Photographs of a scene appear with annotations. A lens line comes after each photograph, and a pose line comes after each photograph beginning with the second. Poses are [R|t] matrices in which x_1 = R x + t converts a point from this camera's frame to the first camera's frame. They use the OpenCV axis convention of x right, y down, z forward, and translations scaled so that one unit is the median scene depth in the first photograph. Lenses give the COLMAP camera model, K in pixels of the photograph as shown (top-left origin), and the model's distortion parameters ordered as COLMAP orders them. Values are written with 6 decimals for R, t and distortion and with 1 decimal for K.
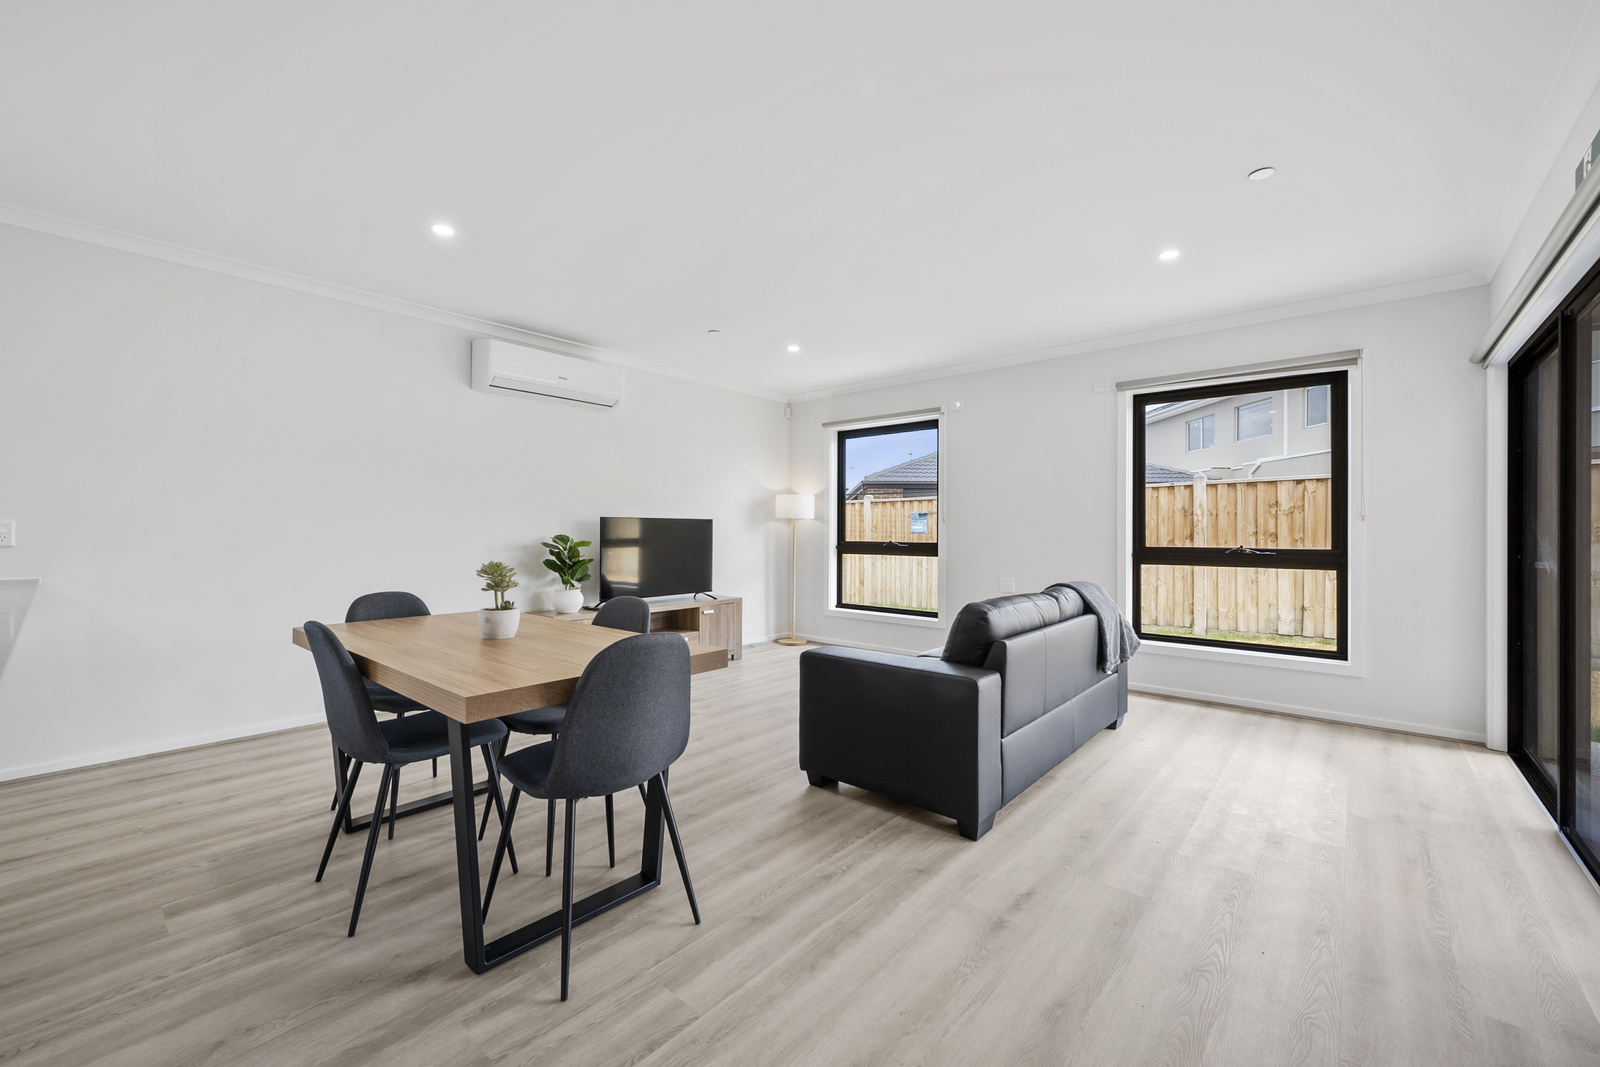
lens RADIAL K [[636.3, 0, 800.0], [0, 636.3, 533.5], [0, 0, 1]] dist [-0.001036, -0.000086]
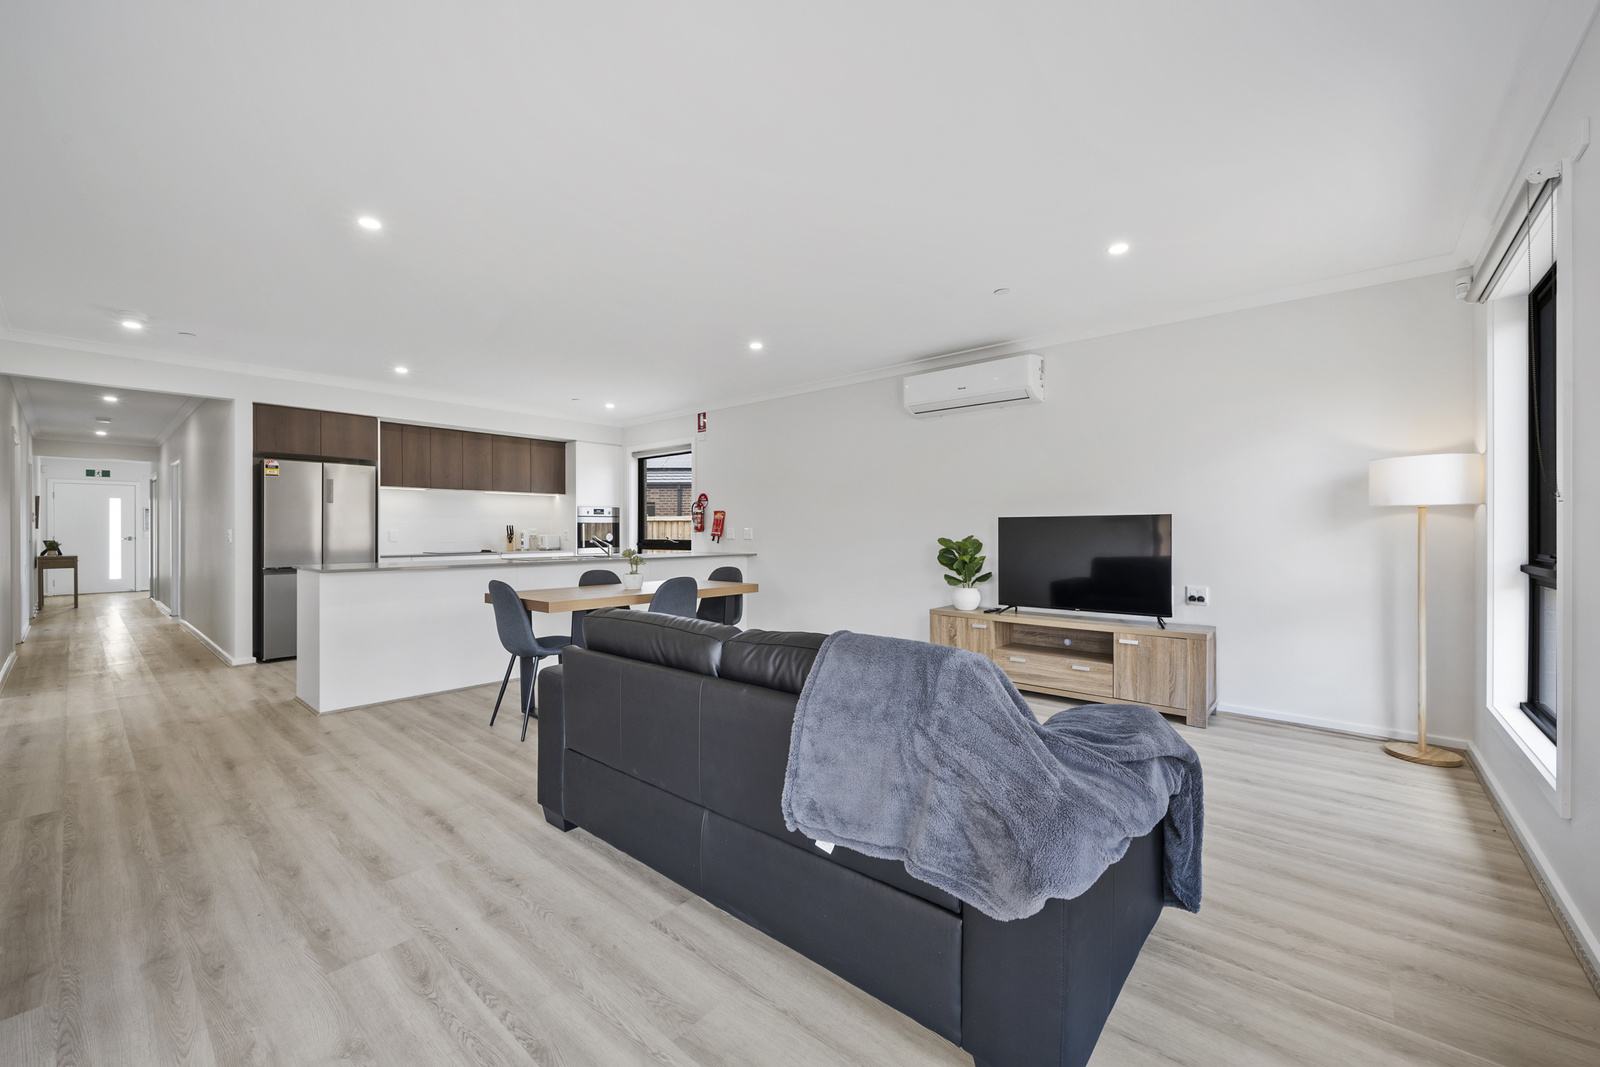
lens RADIAL K [[636.3, 0, 800.0], [0, 636.3, 533.5], [0, 0, 1]] dist [-0.001036, -0.000086]
pose [[0.002162, -0.001236, -0.999997, 1.292586], [-0.003176, 0.999994, -0.001242, 0.001427], [0.999993, 0.003178, 0.002158, 1.365719]]
